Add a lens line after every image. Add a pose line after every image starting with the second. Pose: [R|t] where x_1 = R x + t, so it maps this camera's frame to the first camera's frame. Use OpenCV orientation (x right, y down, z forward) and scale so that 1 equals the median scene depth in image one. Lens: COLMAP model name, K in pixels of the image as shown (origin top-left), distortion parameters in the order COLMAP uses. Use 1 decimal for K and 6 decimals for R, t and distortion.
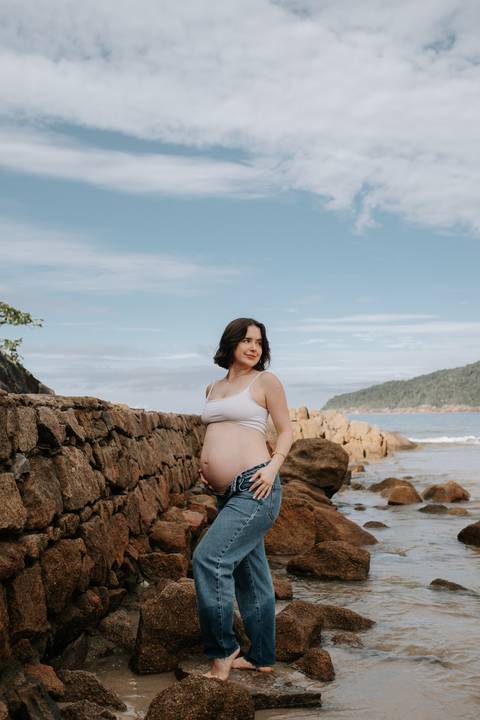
lens RADIAL K [[786.6, 0, 240.0], [0, 786.6, 360.0], [0, 0, 1]] dist [-0.003056, 0.000036]
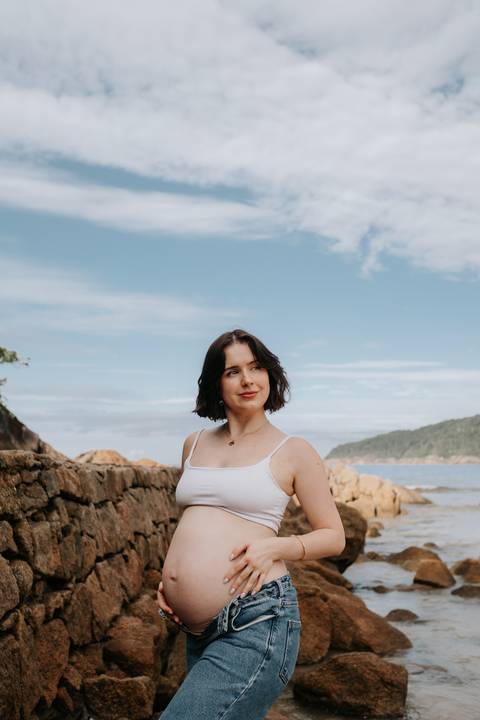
lens RADIAL K [[786.6, 0, 240.0], [0, 786.6, 360.0], [0, 0, 1]] dist [-0.003056, 0.000036]
pose [[0.999852, 0.017074, -0.002129, 0.003970], [-0.017169, 0.998166, -0.058052, 0.001607], [0.001133, 0.058080, 0.998311, 0.170097]]
